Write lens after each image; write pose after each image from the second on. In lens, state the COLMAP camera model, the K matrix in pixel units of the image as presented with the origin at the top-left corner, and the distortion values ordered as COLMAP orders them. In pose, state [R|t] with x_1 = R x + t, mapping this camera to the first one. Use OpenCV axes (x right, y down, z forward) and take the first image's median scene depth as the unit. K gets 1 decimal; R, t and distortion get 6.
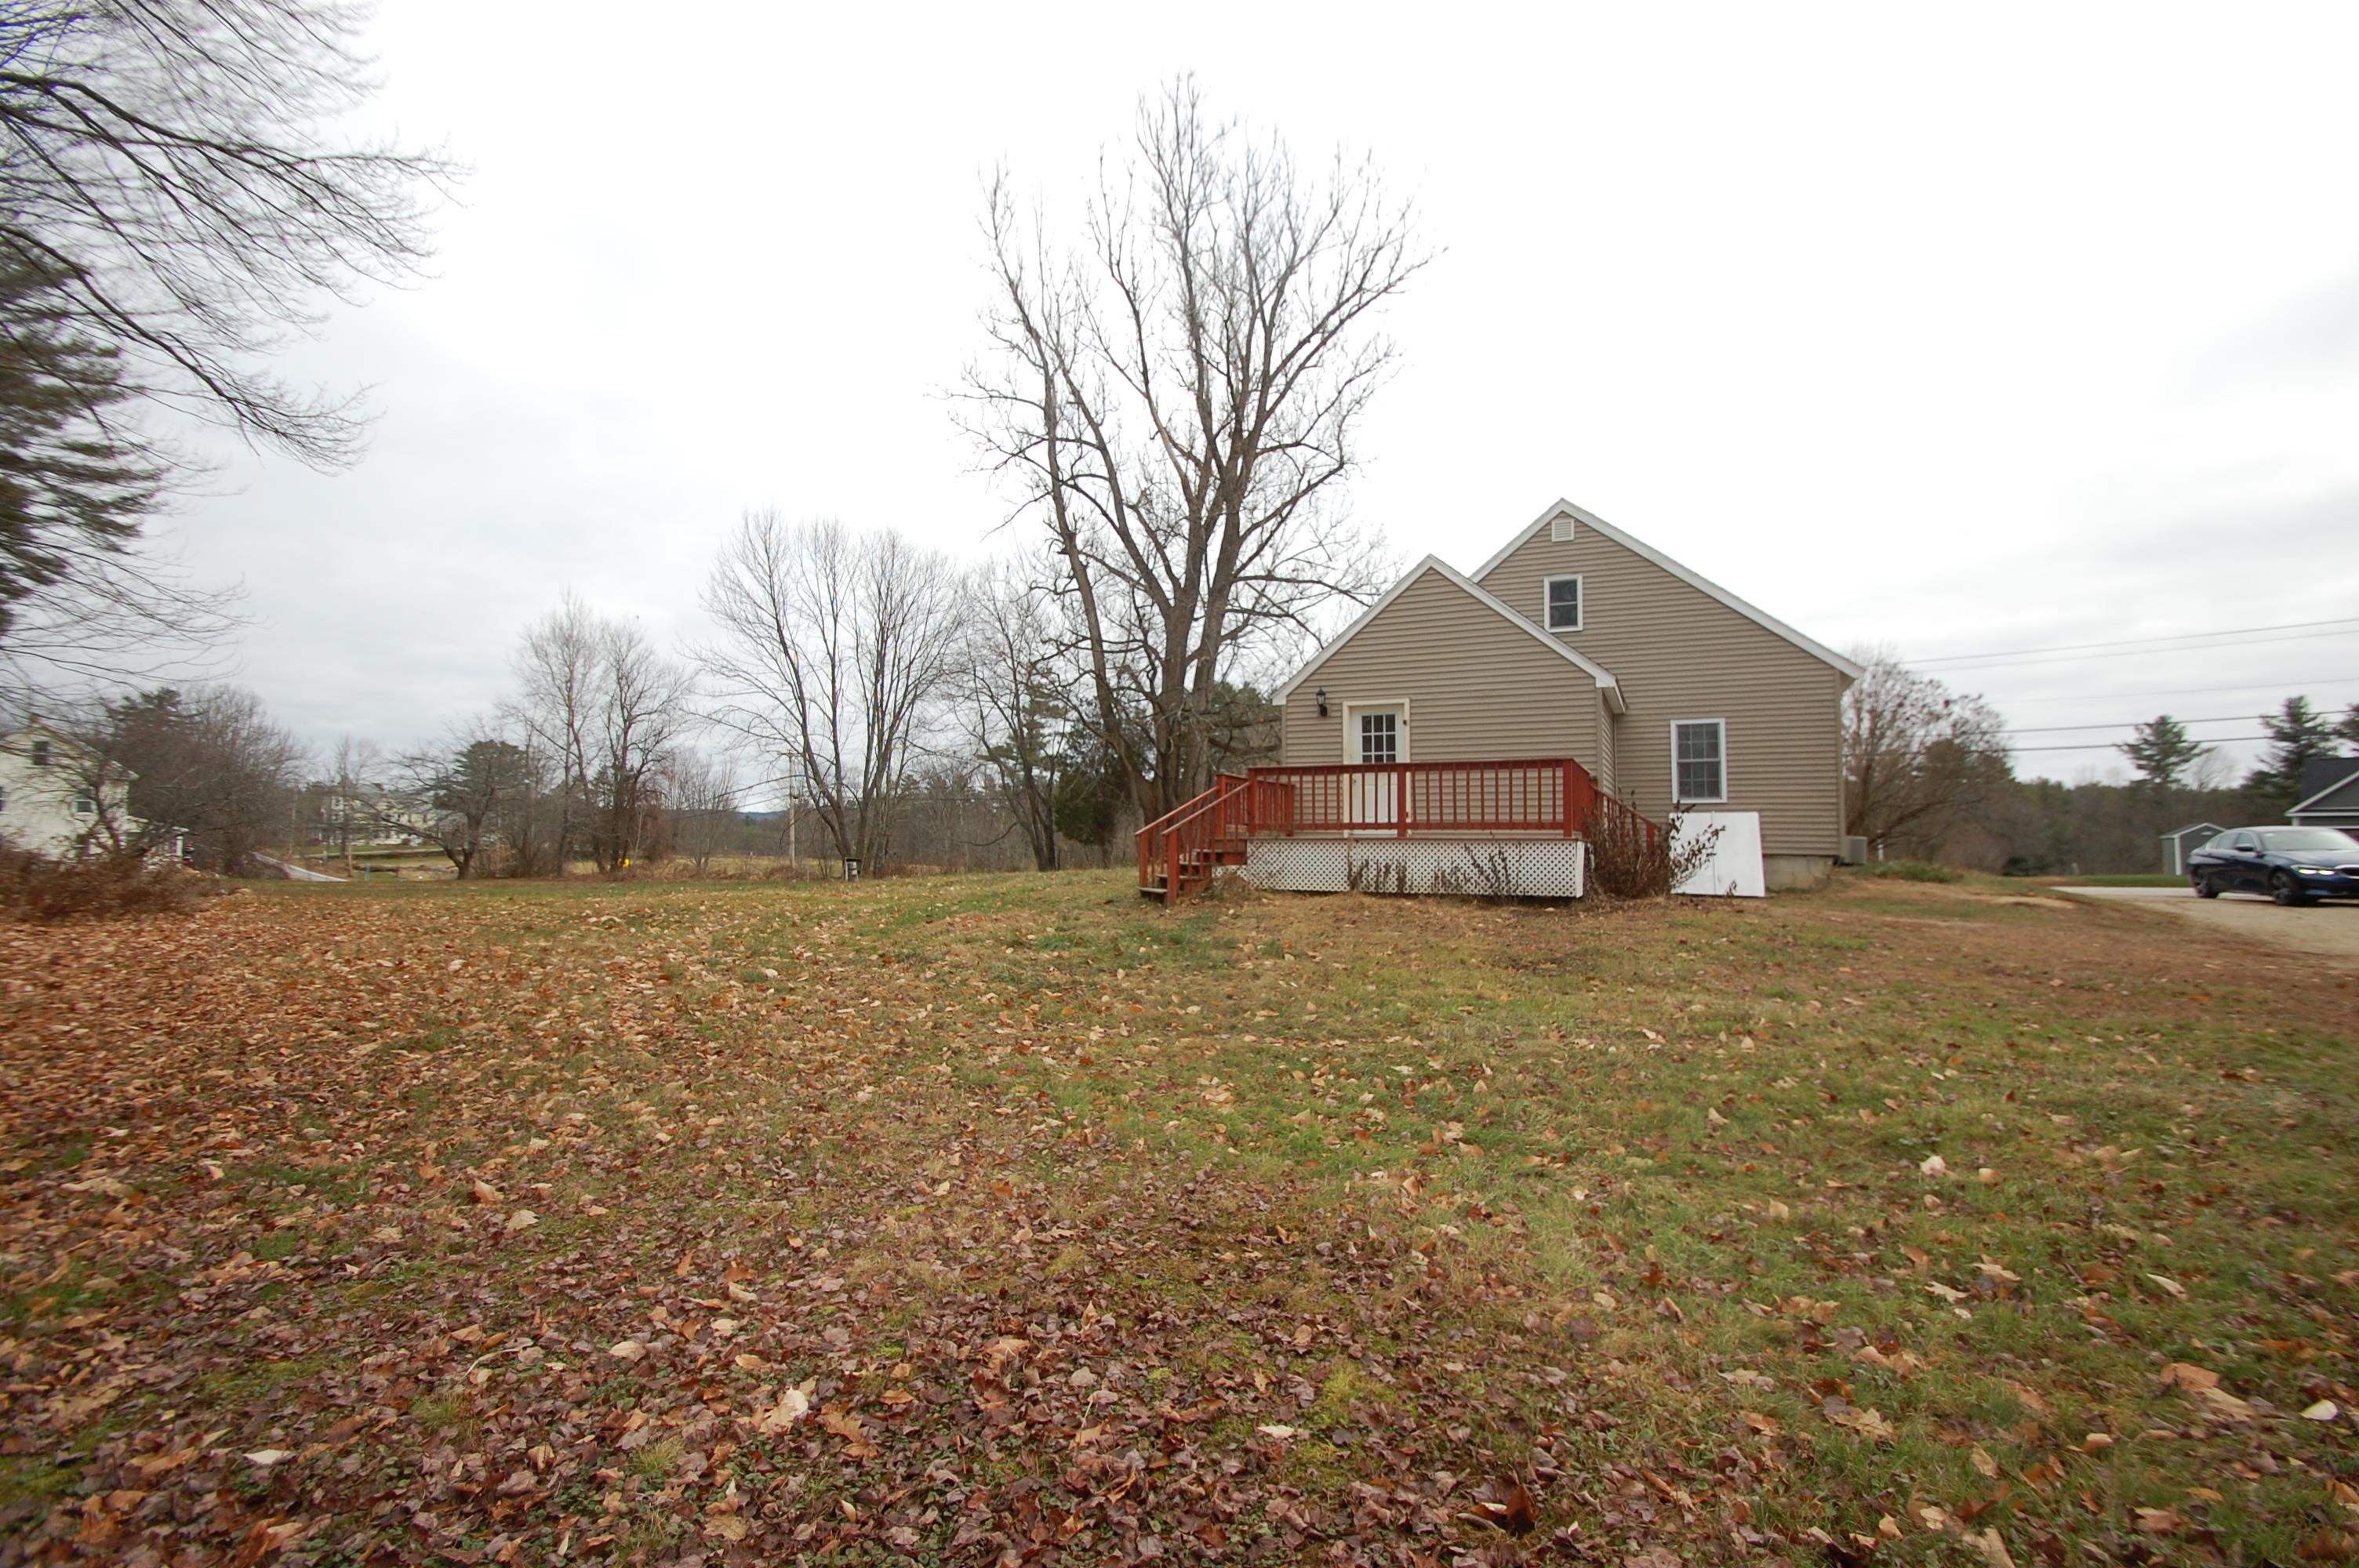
lens RADIAL K [[1047.6, 0, 1193.4], [0, 1047.6, 782.1], [0, 0, 1]] dist [0.001331, -0.011692]
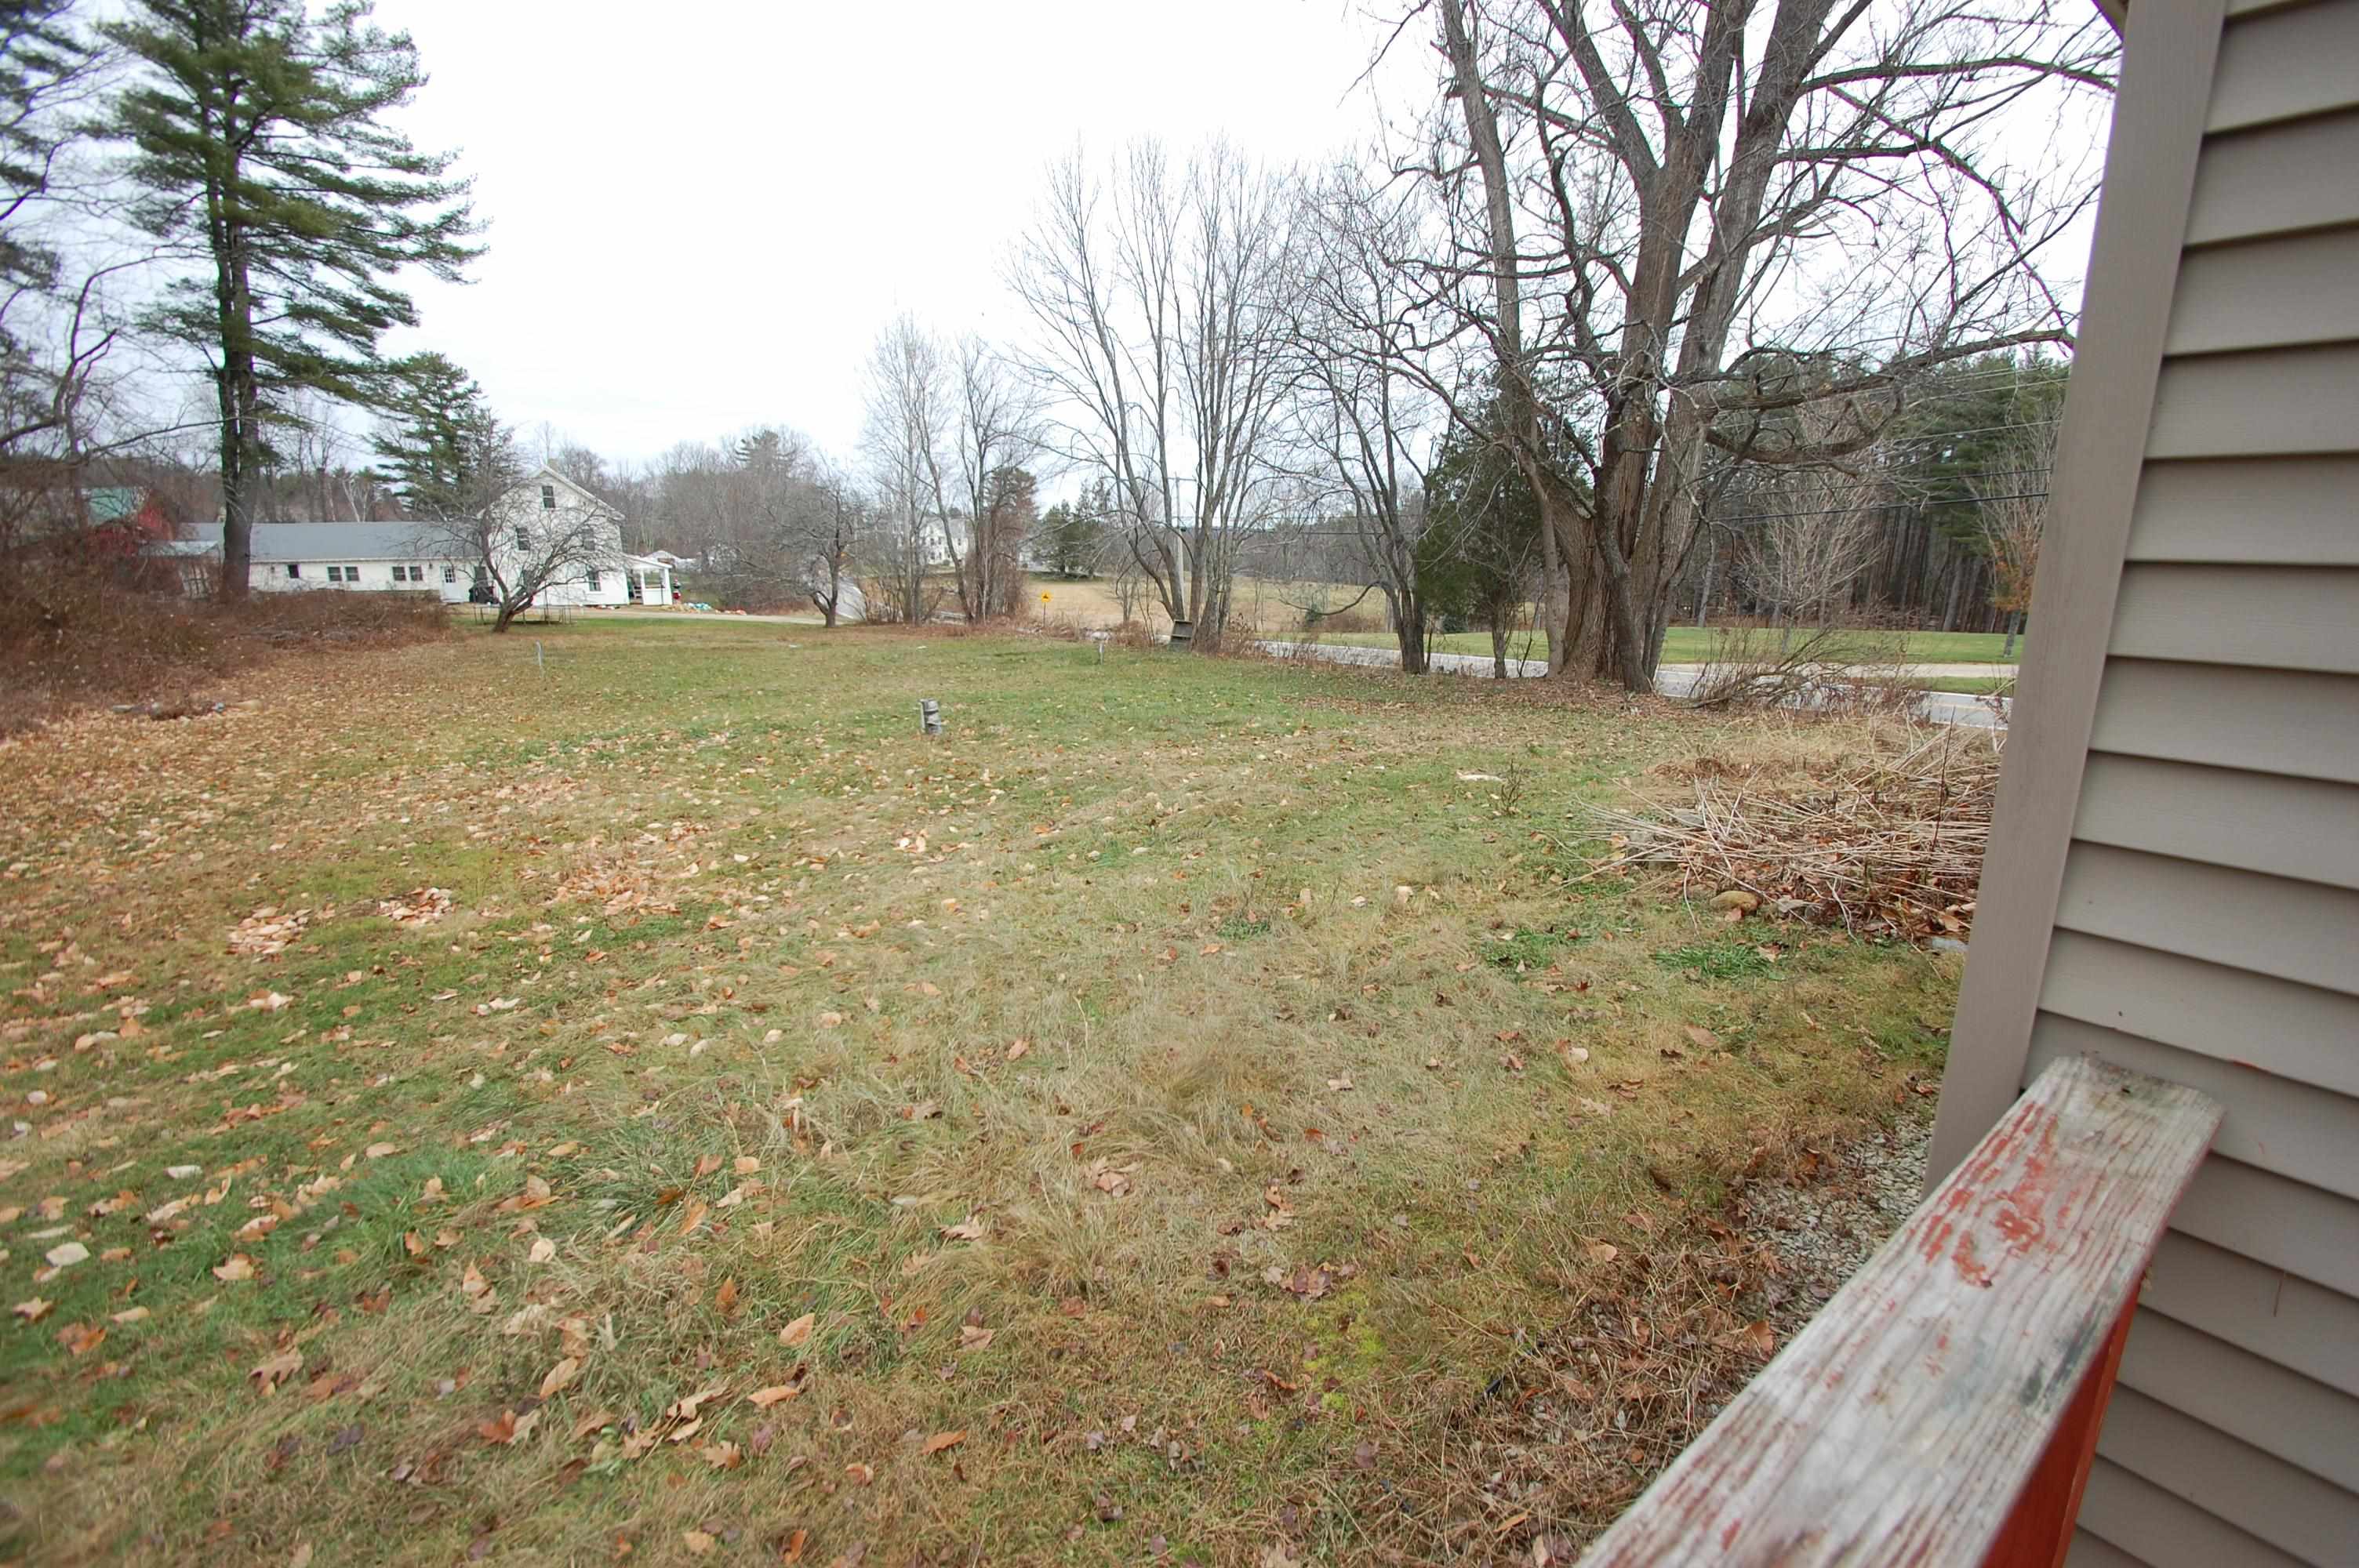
lens RADIAL K [[1047.6, 0, 1193.4], [0, 1047.6, 782.1], [0, 0, 1]] dist [0.001331, -0.011692]
pose [[0.913043, 0.086376, -0.398611, 0.001450], [0.022585, 0.965111, 0.260865, -0.014501], [0.407237, -0.247183, 0.879238, 0.368736]]
